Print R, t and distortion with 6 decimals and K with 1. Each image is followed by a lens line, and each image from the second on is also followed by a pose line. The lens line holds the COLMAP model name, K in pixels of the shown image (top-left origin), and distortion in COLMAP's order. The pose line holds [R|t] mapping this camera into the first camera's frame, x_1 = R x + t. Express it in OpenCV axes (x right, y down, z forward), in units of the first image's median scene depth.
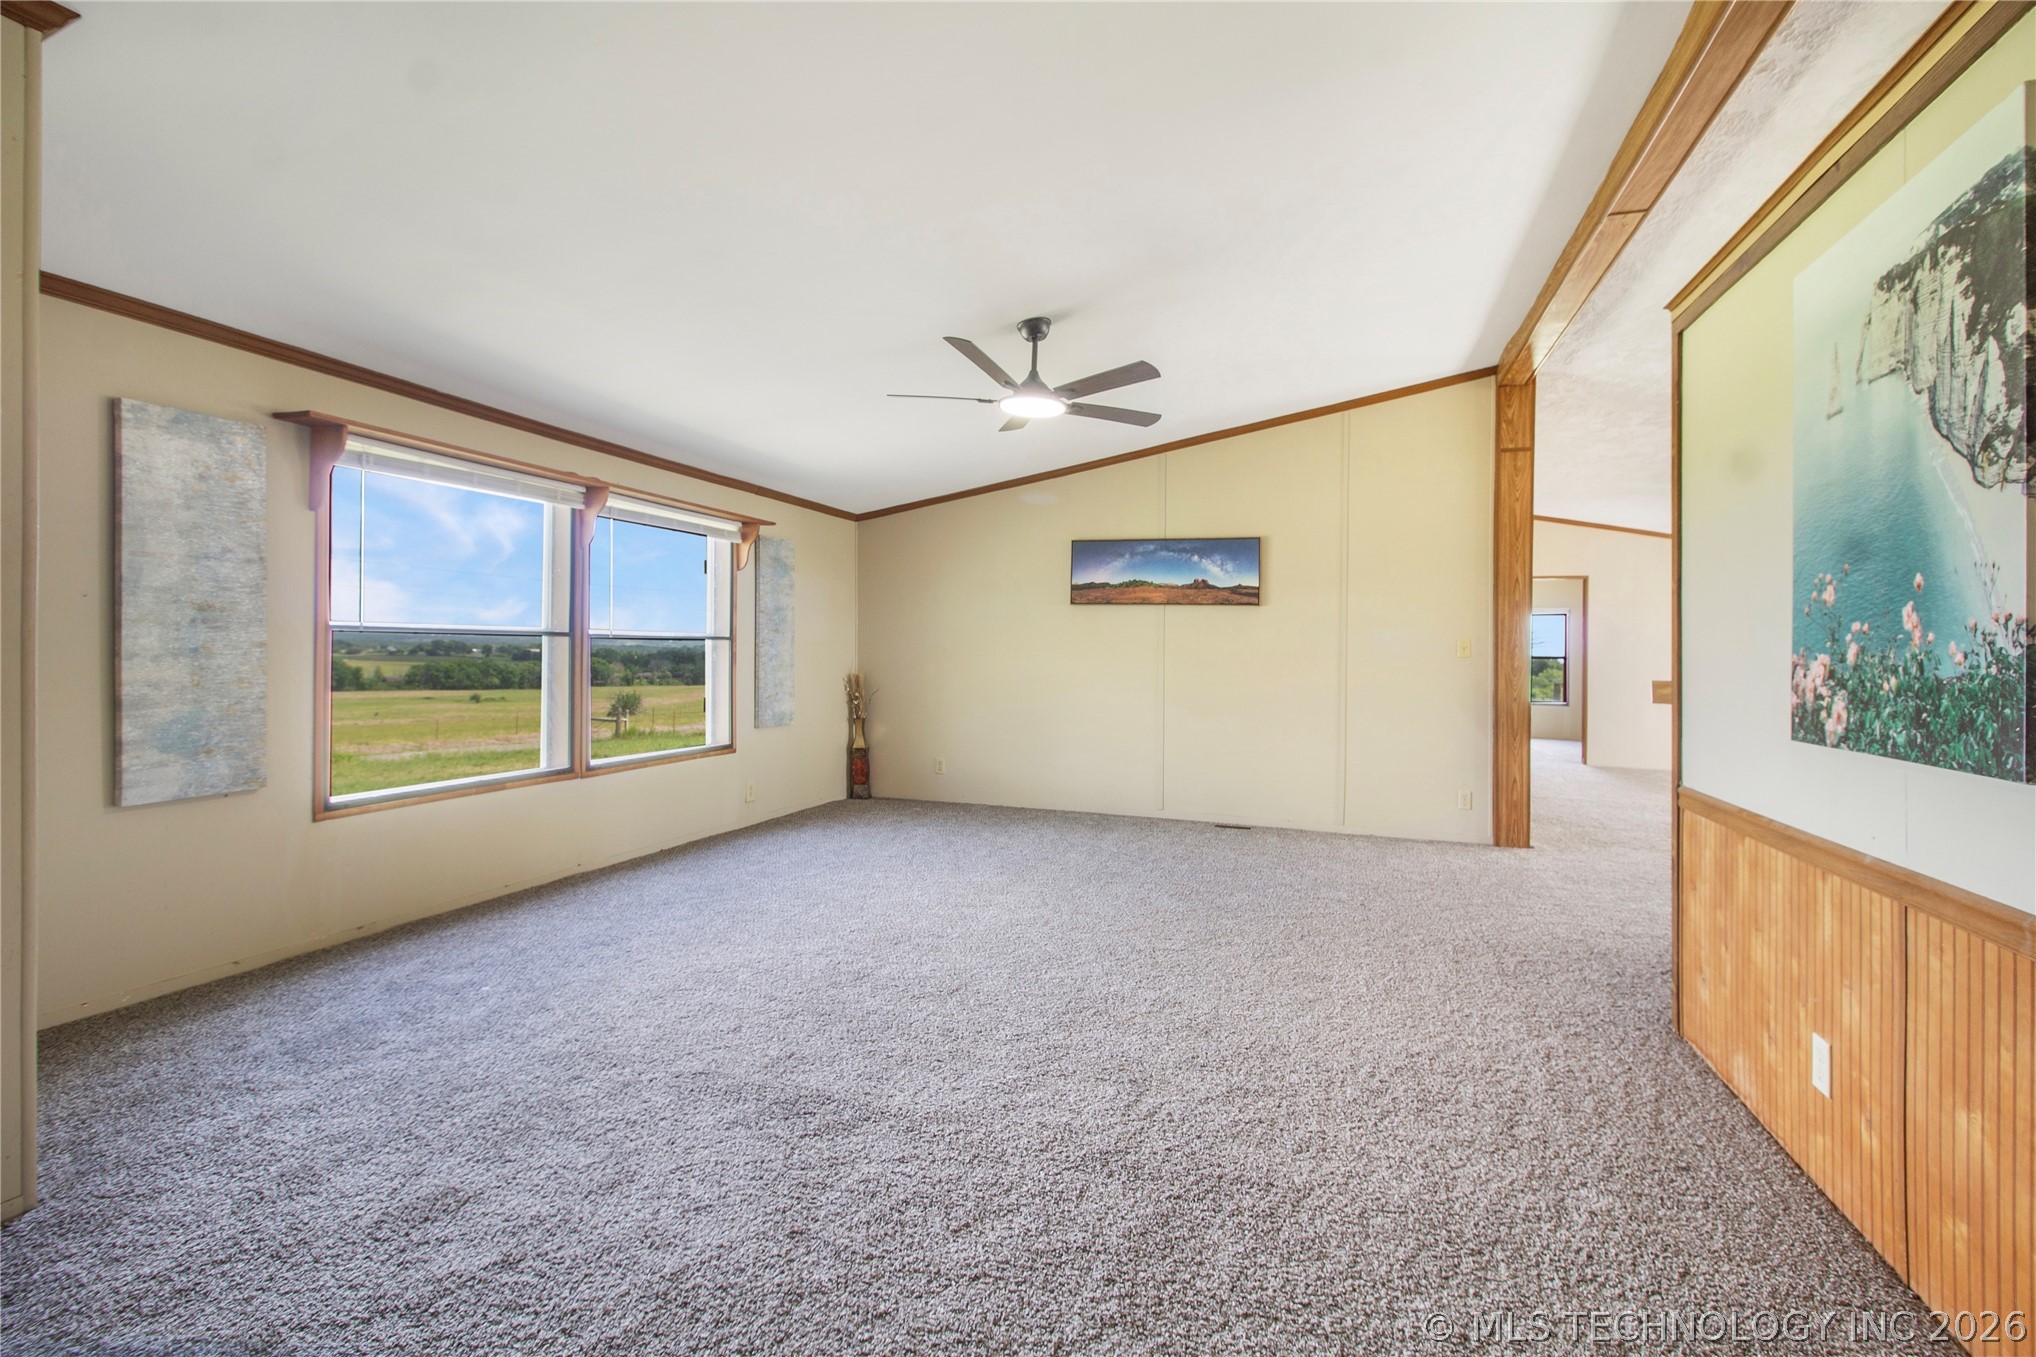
lens RADIAL K [[932.1, 0, 1044.3], [0, 932.1, 678.6], [0, 0, 1]] dist [-0.001818, -0.000643]
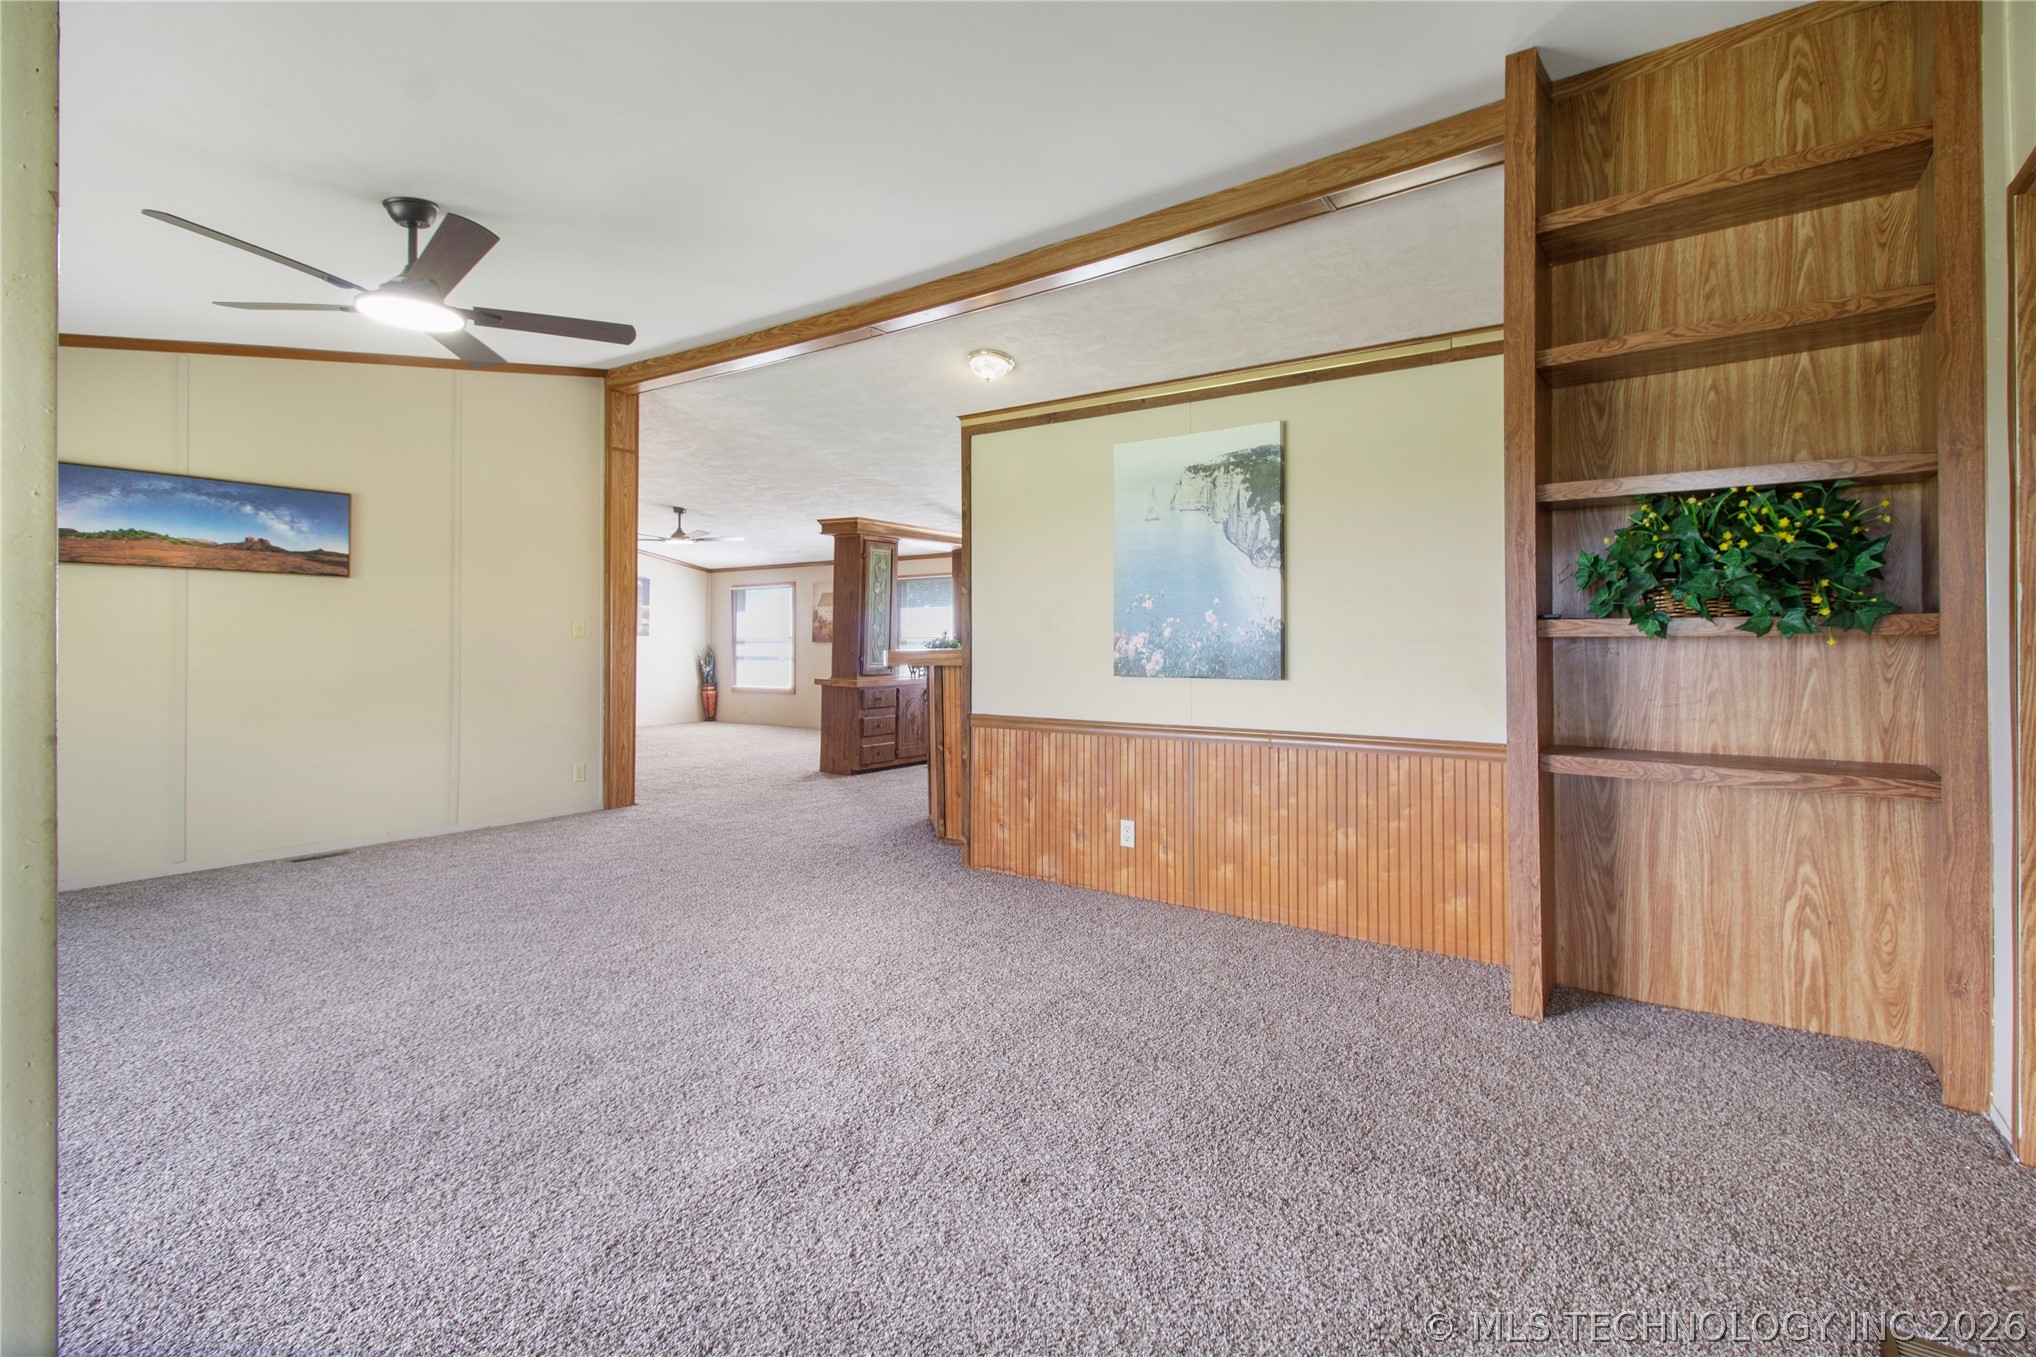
lens RADIAL K [[926.3, 0, 1021.1], [0, 926.3, 651.7], [0, 0, 1]] dist [0.000594, -0.000195]
pose [[0.291068, -0.029534, 0.956246, -0.826039], [0.032942, 0.999240, 0.020834, -0.023833], [-0.956135, 0.025436, 0.291819, 0.443368]]
